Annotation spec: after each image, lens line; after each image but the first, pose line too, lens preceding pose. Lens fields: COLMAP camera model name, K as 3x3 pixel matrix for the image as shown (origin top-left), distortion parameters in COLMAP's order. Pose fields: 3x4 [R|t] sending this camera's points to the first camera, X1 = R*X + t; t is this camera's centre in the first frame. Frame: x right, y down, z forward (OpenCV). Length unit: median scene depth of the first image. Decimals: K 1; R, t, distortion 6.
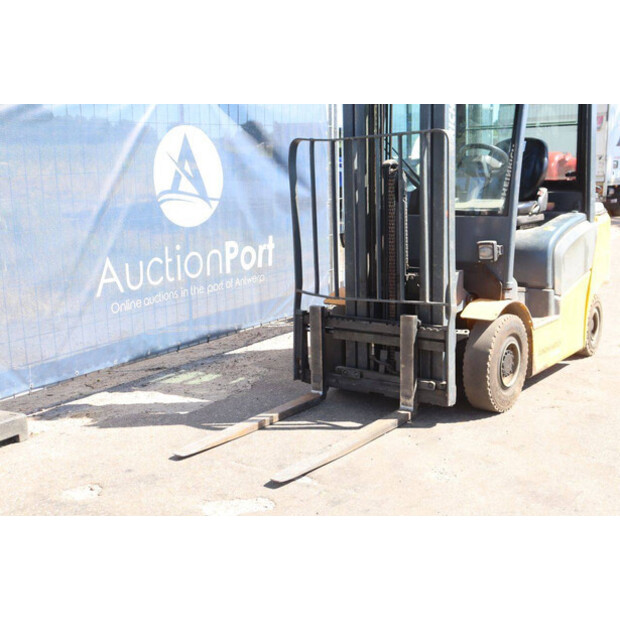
lens RADIAL K [[822.1, 0, 310.0], [0, 822.1, 310.0], [0, 0, 1]] dist [0.048455, 0.082761]
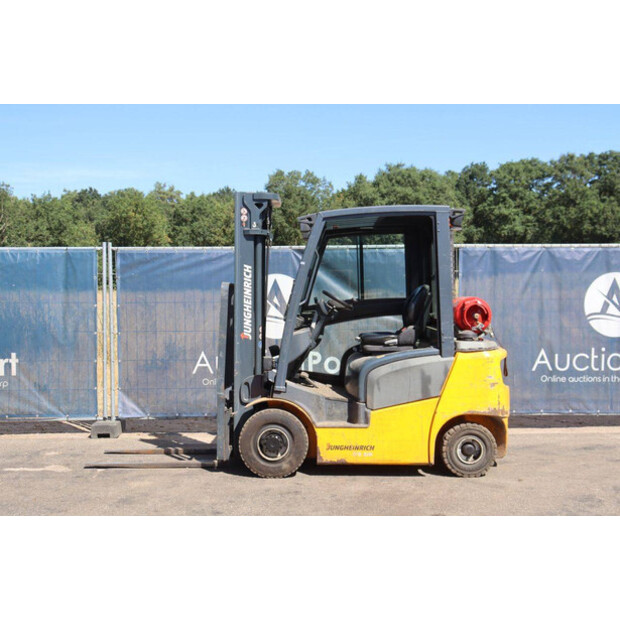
lens RADIAL K [[822.1, 0, 310.0], [0, 822.1, 310.0], [0, 0, 1]] dist [0.048455, 0.082761]
pose [[0.581876, 0.037235, -0.812425, 1.367967], [-0.153821, 0.985960, -0.064982, -0.077086], [0.798598, 0.162780, 0.579434, 0.185928]]
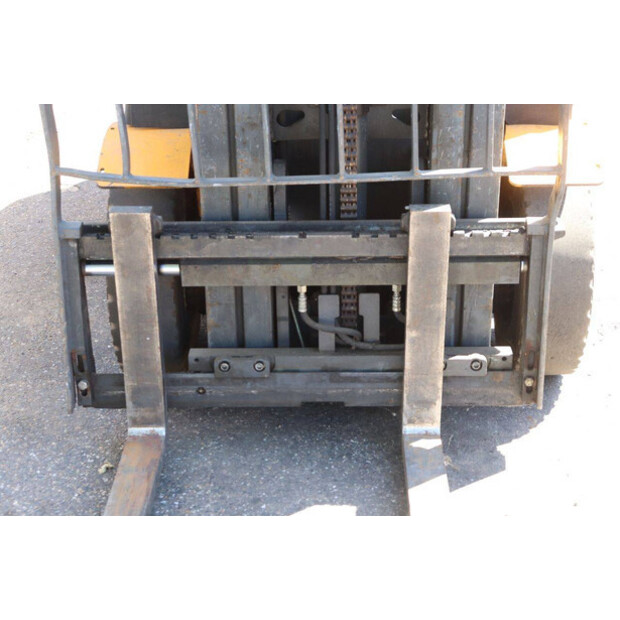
lens RADIAL K [[1131.3, 0, 310.0], [0, 1131.3, 310.0], [0, 0, 1]] dist [0.180711, 0.097228]
pose [[0.811712, -0.234780, 0.534792, -0.200521], [0.095919, 0.956802, 0.274461, -0.090168], [-0.576128, -0.171486, 0.799168, 0.560307]]
